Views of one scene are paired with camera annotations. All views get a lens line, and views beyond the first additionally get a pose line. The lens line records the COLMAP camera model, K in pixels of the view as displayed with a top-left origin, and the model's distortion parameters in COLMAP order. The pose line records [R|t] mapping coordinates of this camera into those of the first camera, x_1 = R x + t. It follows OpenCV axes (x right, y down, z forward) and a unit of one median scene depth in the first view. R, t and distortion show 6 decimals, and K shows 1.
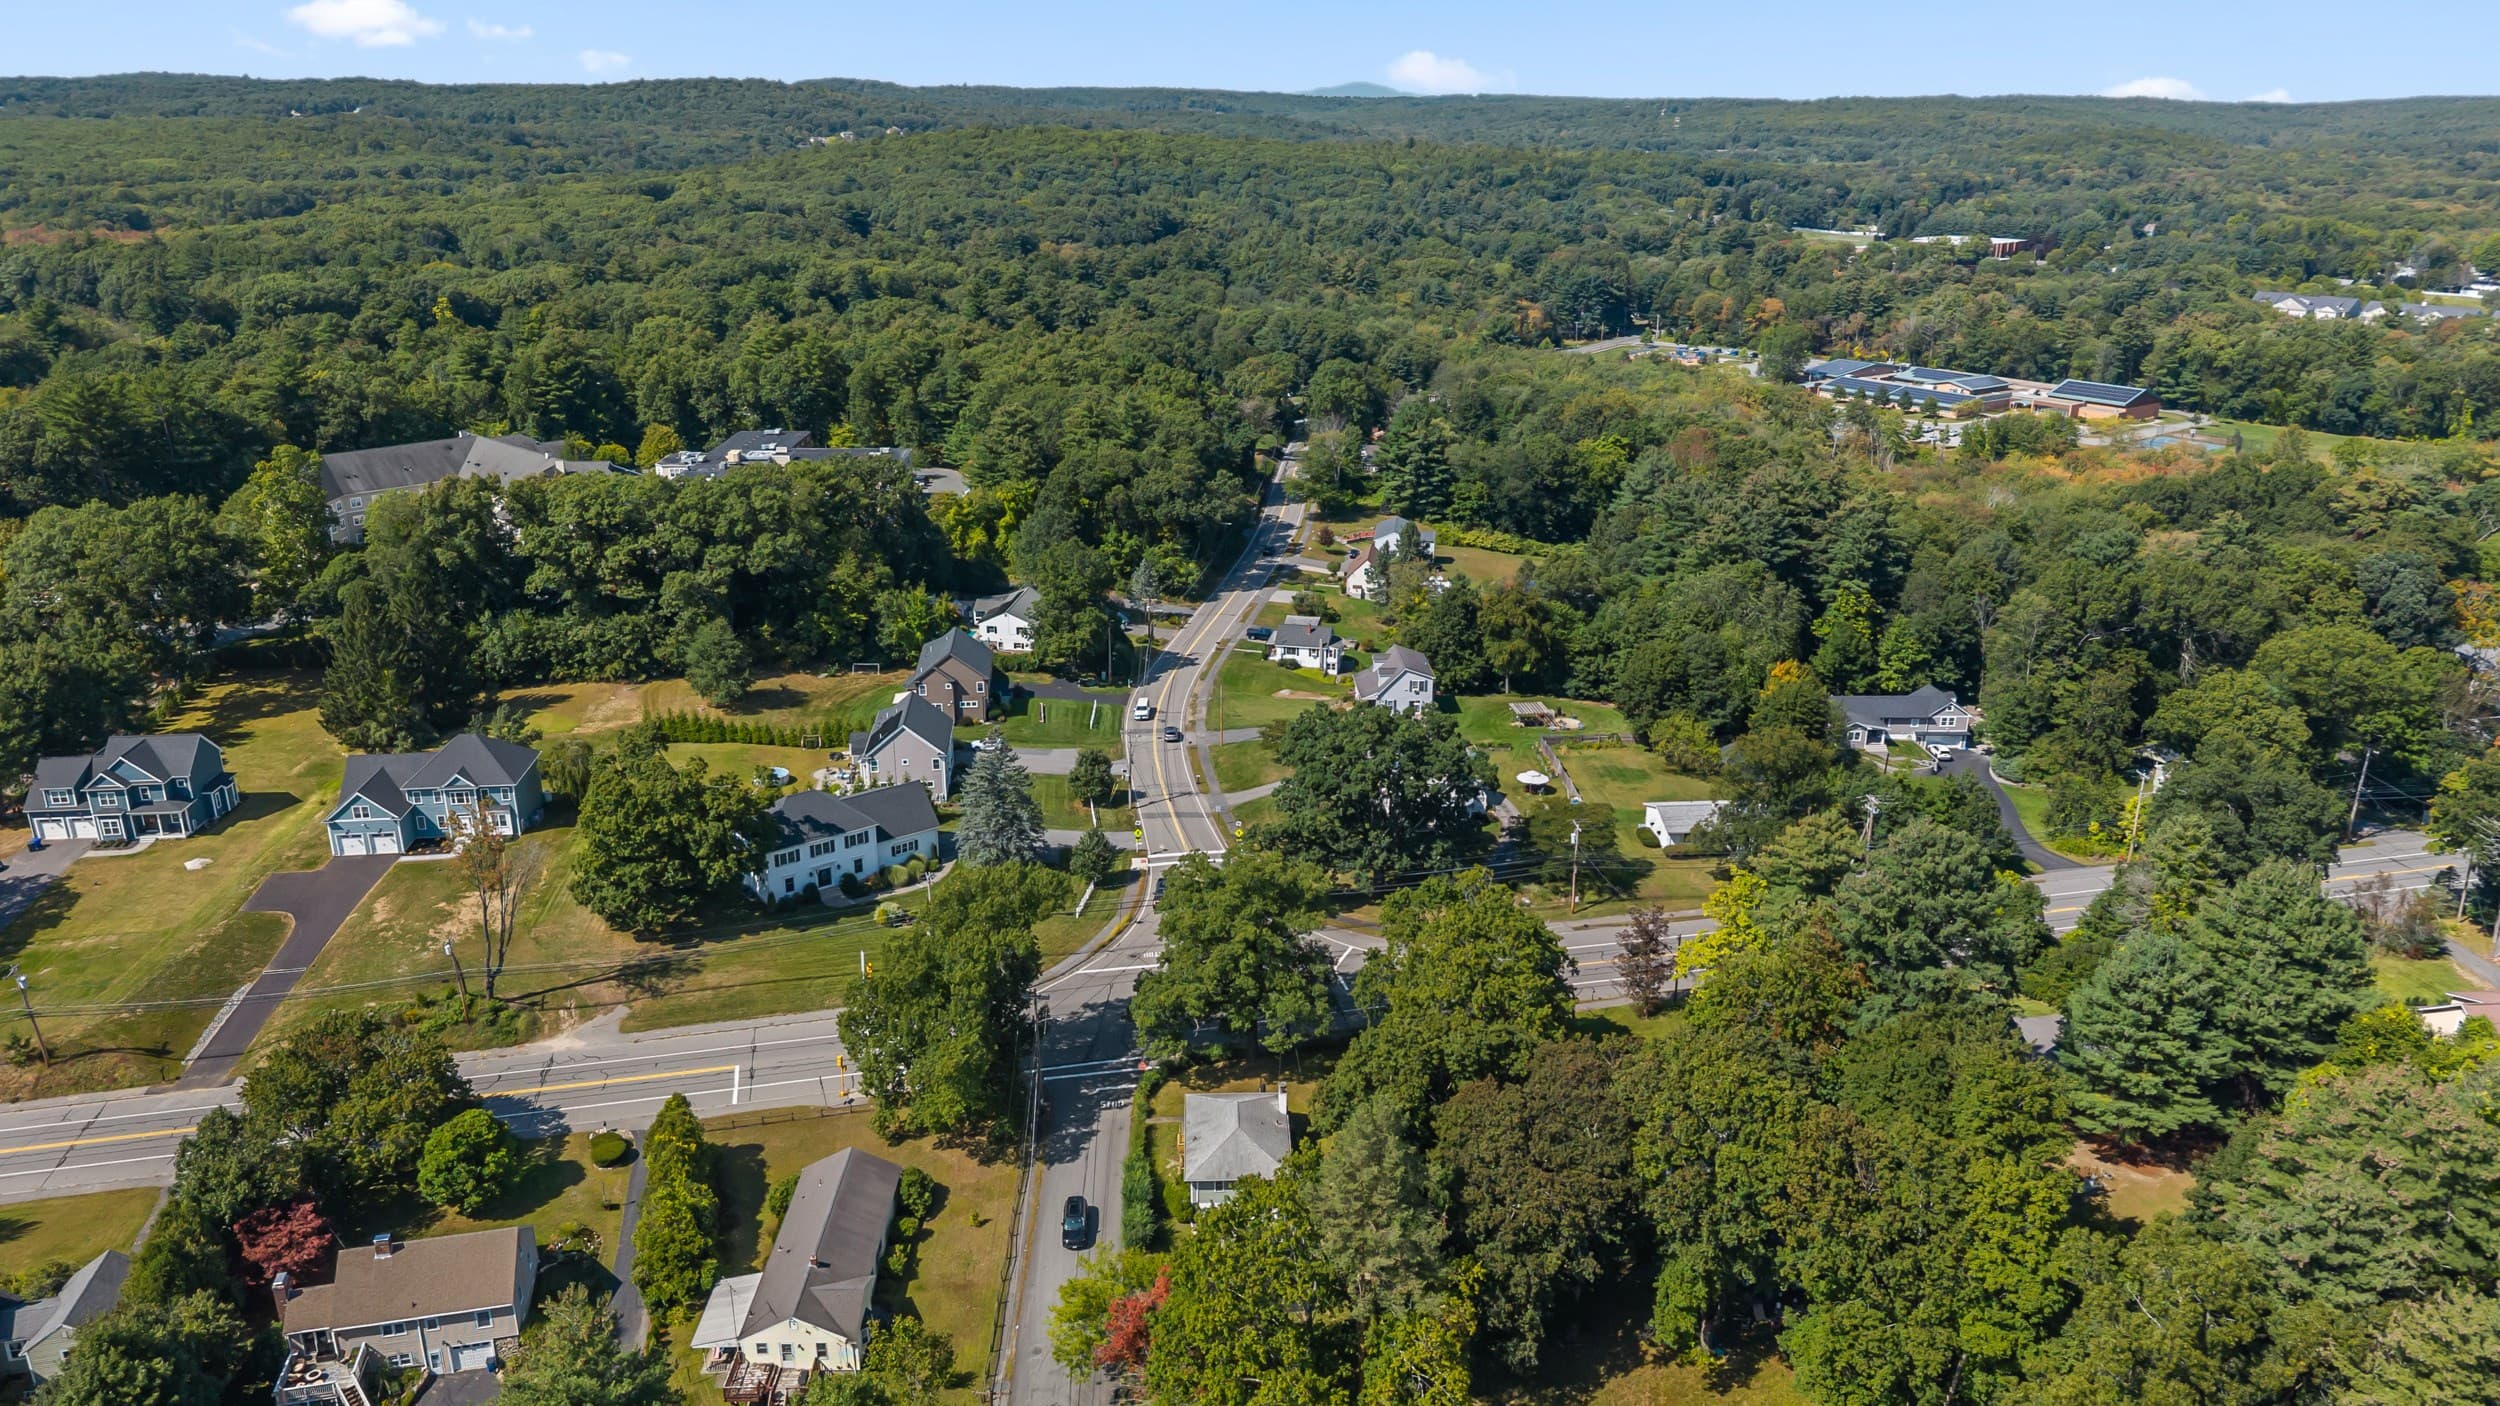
lens RADIAL K [[1684.9, 0, 1257.5], [0, 1684.9, 692.1], [0, 0, 1]] dist [0.006590, -0.002710]
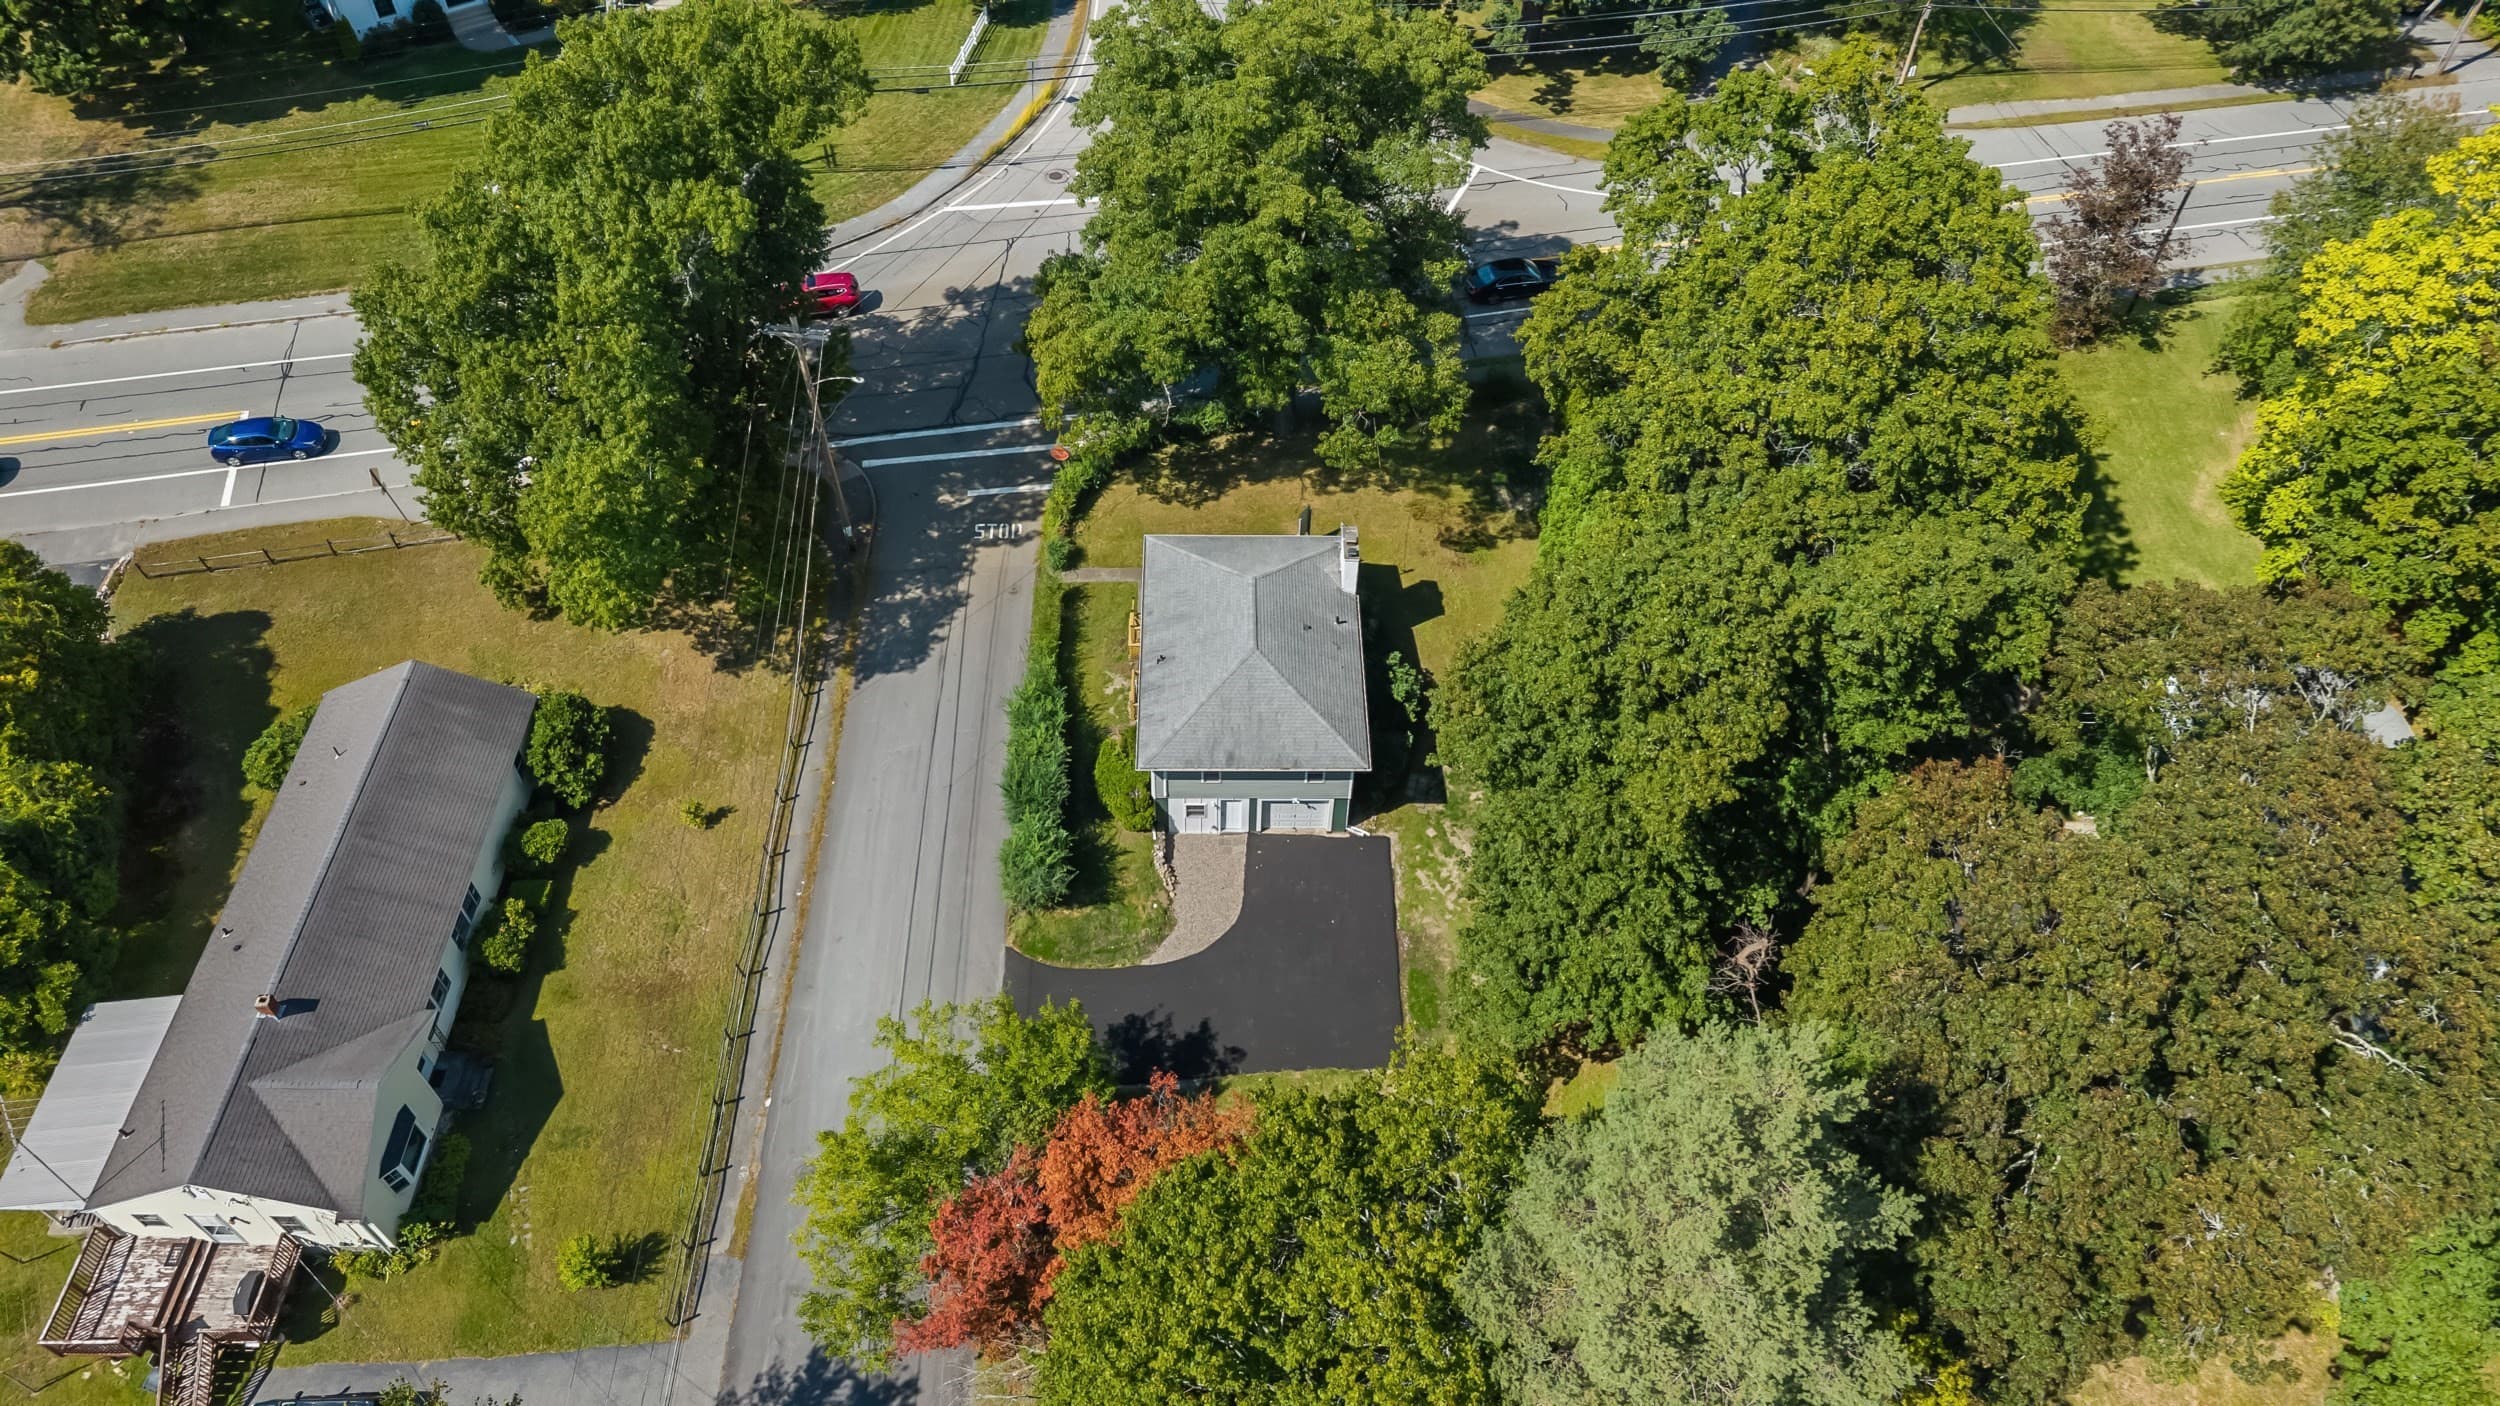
lens RADIAL K [[1684.9, 0, 1257.5], [0, 1684.9, 692.1], [0, 0, 1]] dist [0.006590, -0.002710]
pose [[0.999655, 0.026261, 0.000621, -0.010419], [-0.022972, 0.862477, 0.505574, 0.037459], [0.012741, -0.505414, 0.862783, 0.578850]]
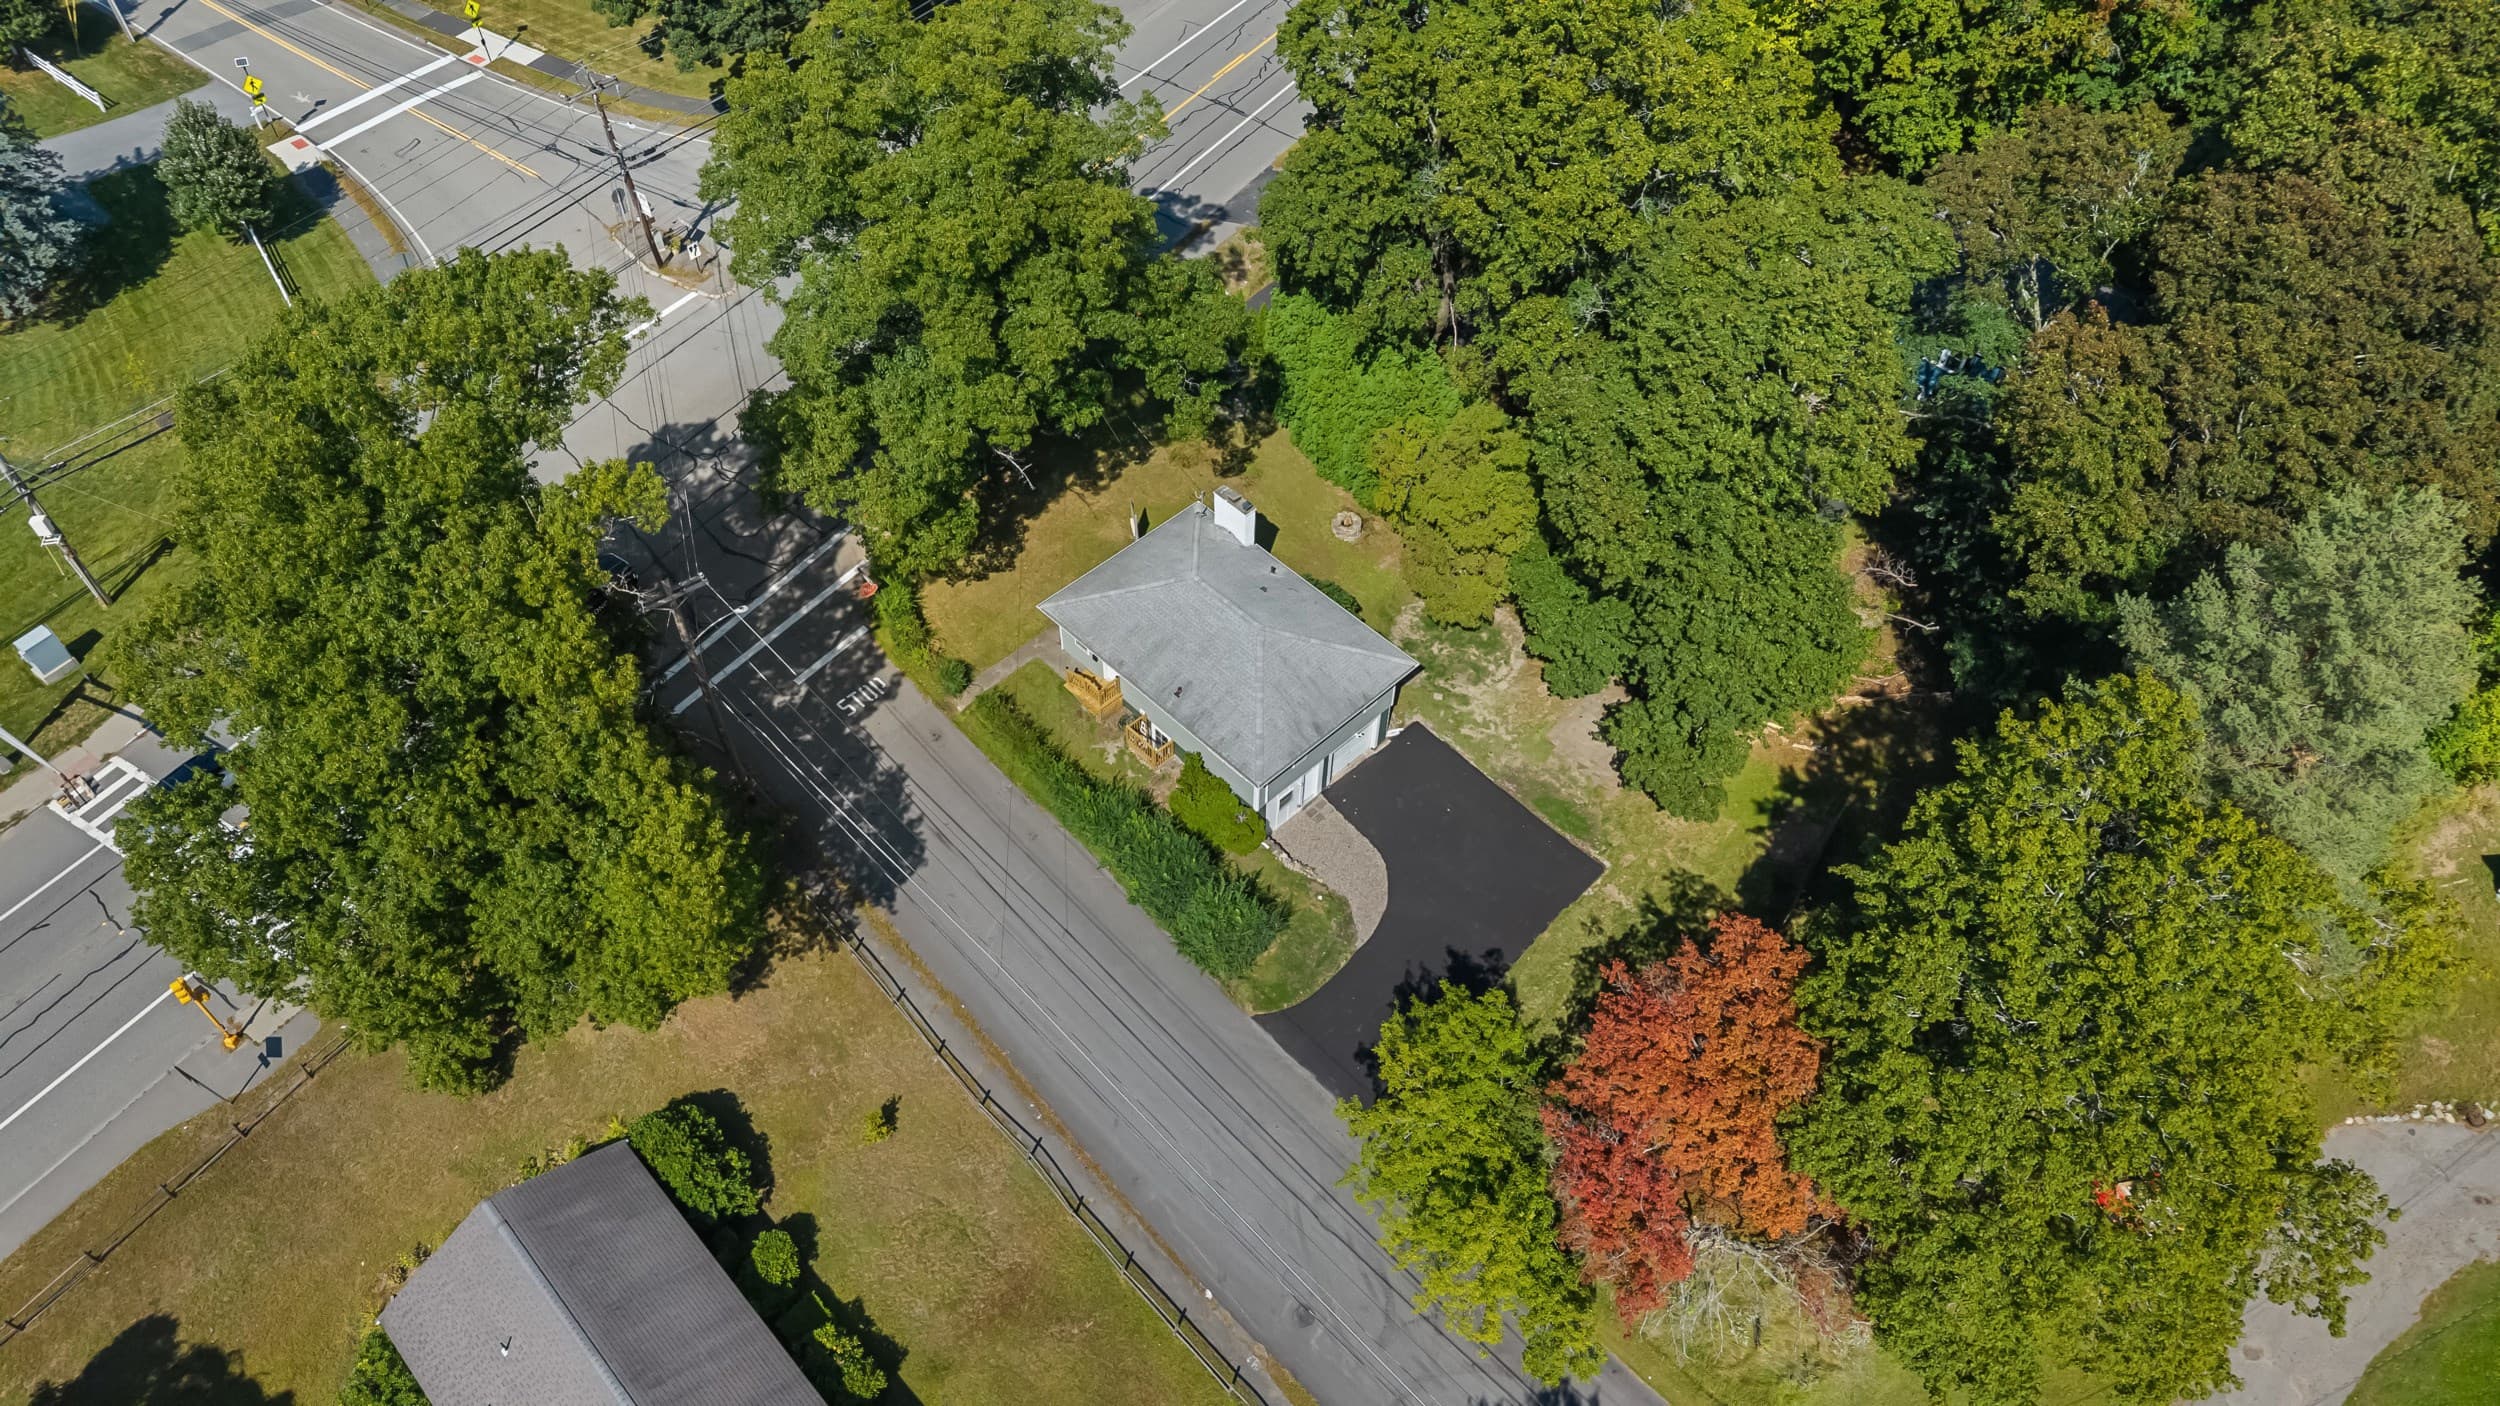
lens RADIAL K [[1684.9, 0, 1257.5], [0, 1684.9, 692.1], [0, 0, 1]] dist [0.006590, -0.002710]
pose [[0.736838, -0.512846, 0.440521, -0.214301], [0.201063, 0.788339, 0.581459, 0.007768], [-0.645479, -0.339869, 0.683993, 0.658740]]
